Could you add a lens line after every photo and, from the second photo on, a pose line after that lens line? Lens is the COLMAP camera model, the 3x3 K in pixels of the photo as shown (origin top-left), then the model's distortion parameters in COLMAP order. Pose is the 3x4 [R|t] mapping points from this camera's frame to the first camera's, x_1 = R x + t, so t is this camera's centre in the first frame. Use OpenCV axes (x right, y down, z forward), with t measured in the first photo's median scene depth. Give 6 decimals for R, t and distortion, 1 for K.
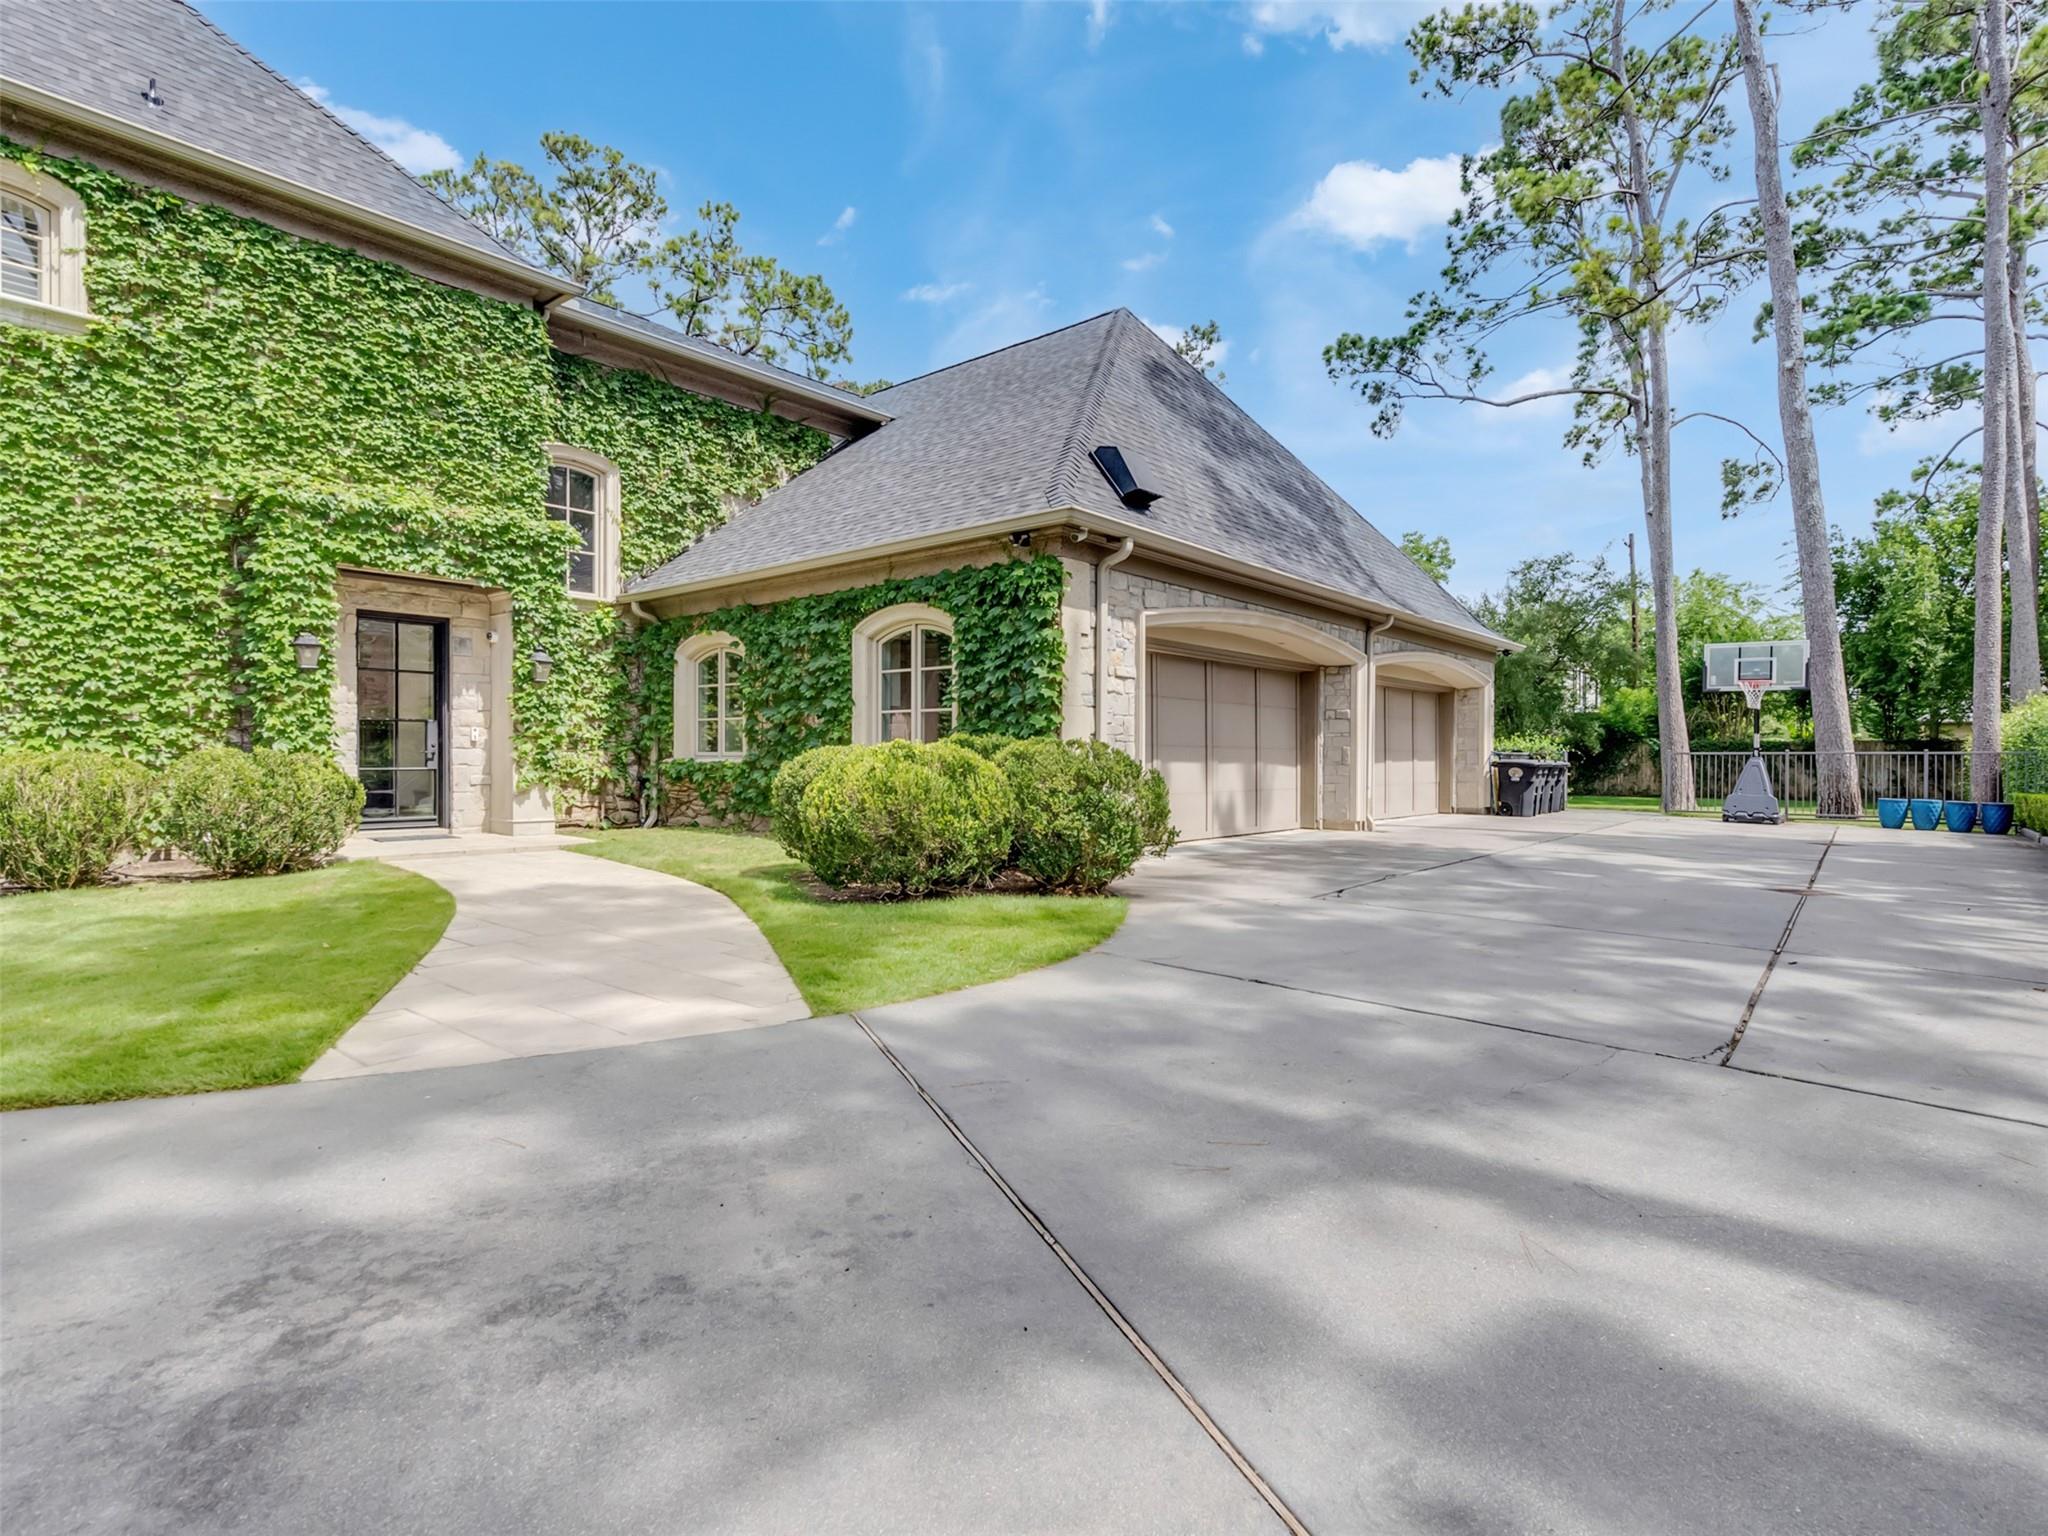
lens RADIAL K [[1058.7, 0, 1024.0], [0, 1058.7, 768.0], [0, 0, 1]] dist [-0.012930, 0.000152]
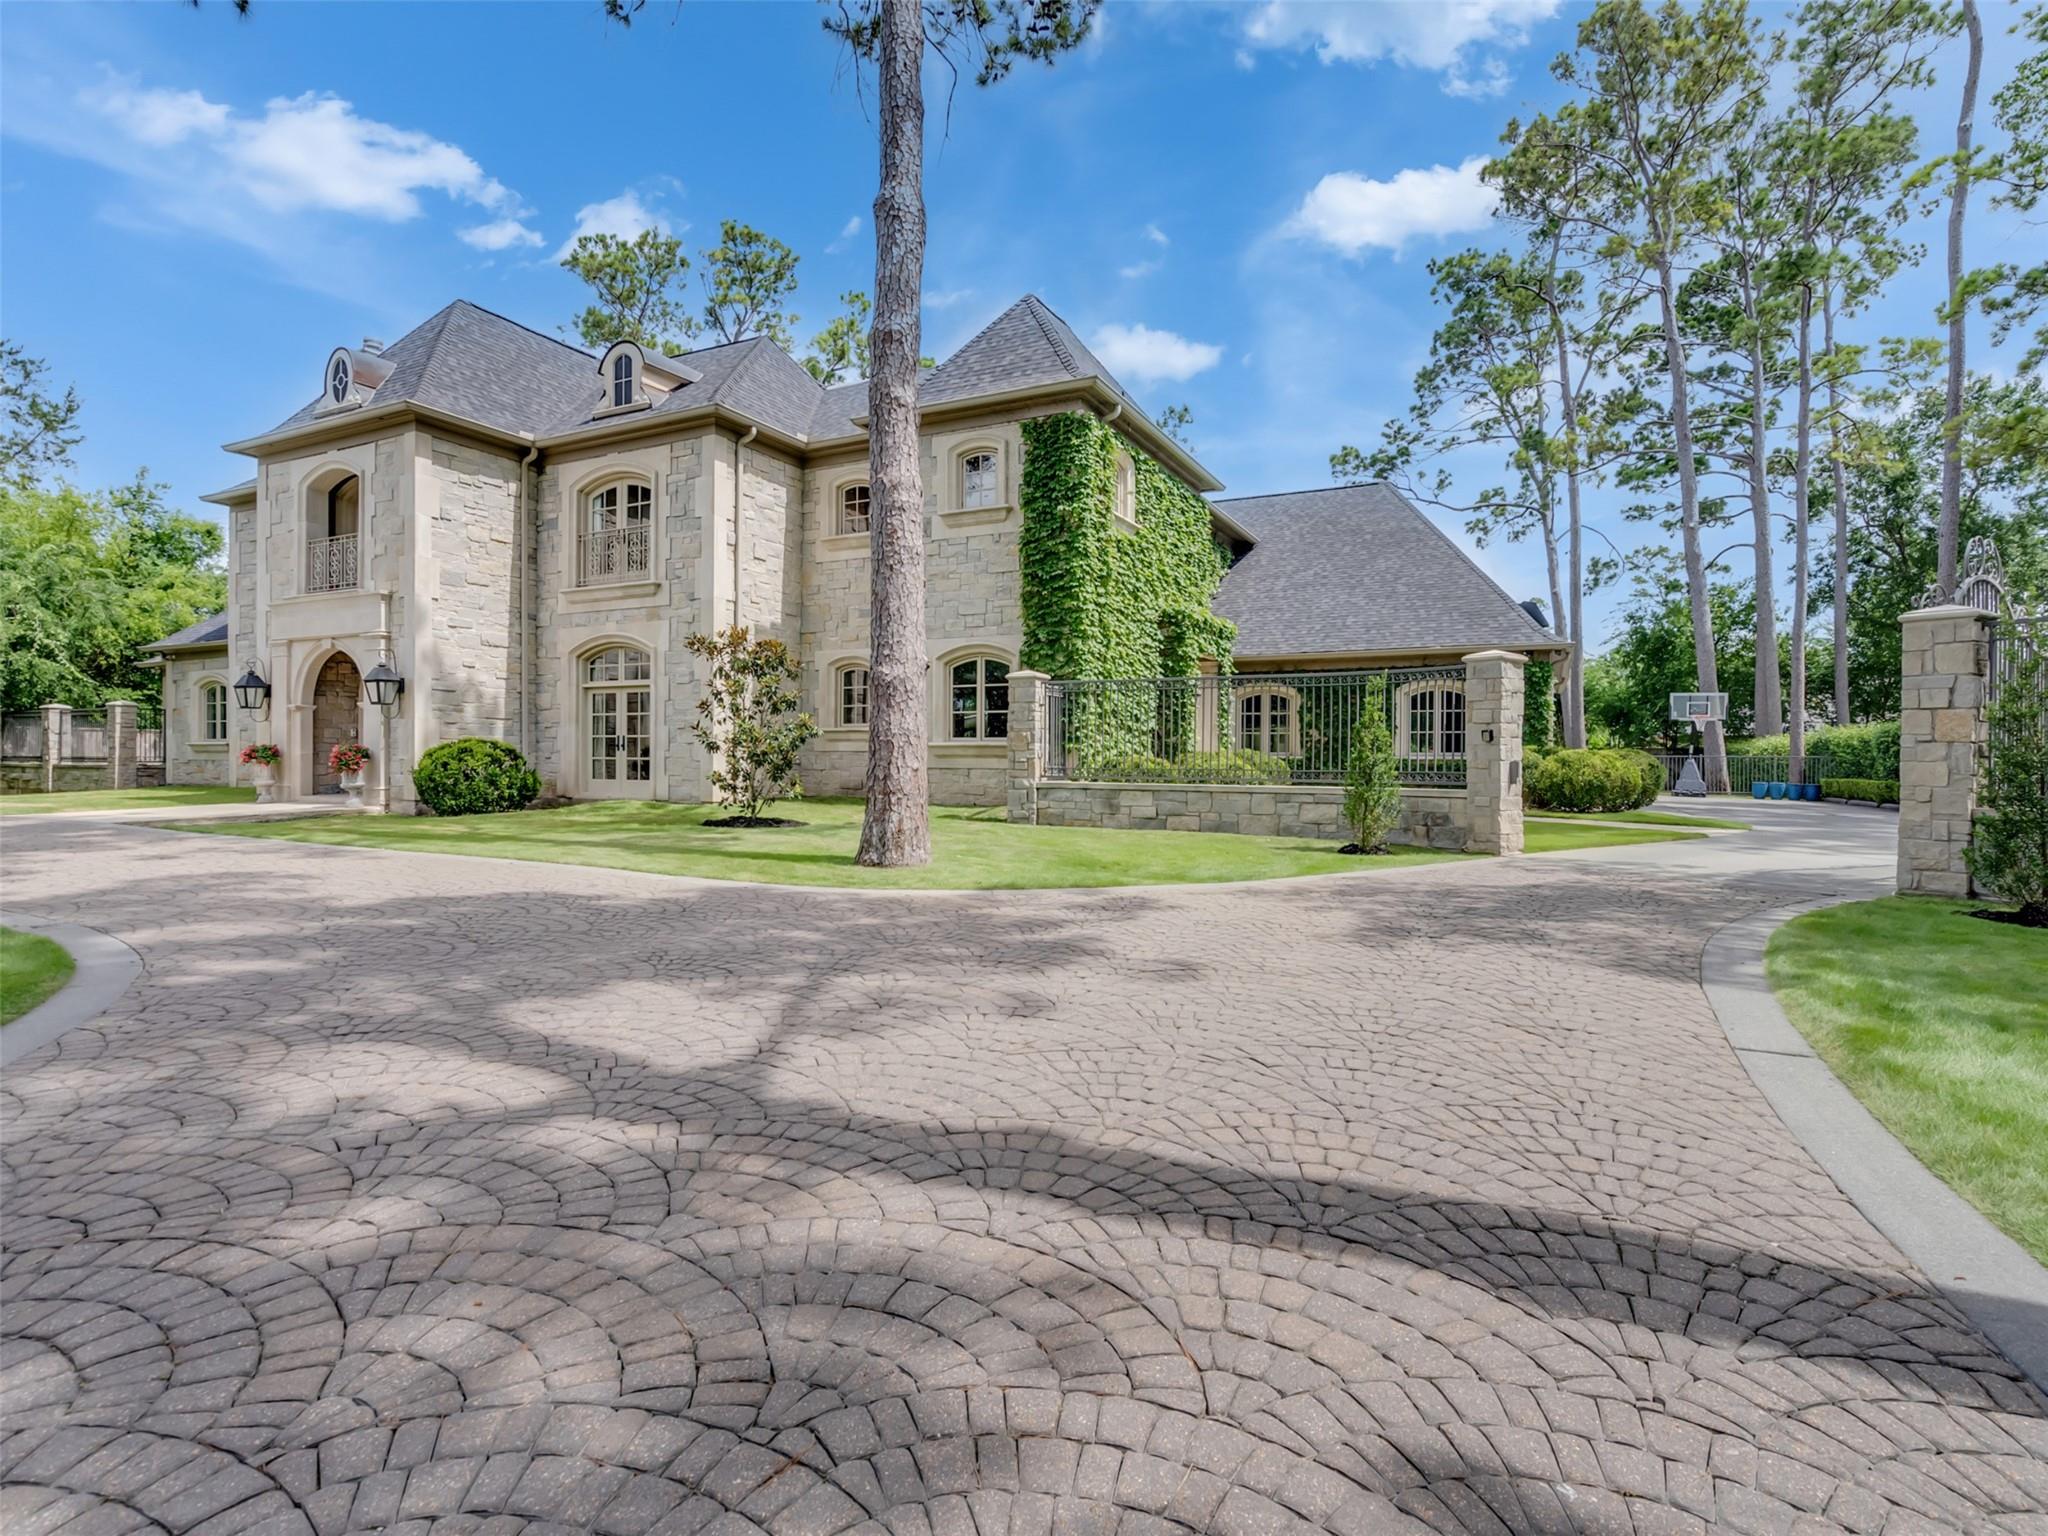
lens RADIAL K [[1058.7, 0, 1024.0], [0, 1058.7, 768.0], [0, 0, 1]] dist [-0.012930, 0.000152]
pose [[0.971217, 0.003396, 0.238171, -0.428144], [-0.003815, 0.999992, 0.001299, 0.004167], [-0.238165, -0.002171, 0.971222, -0.232400]]
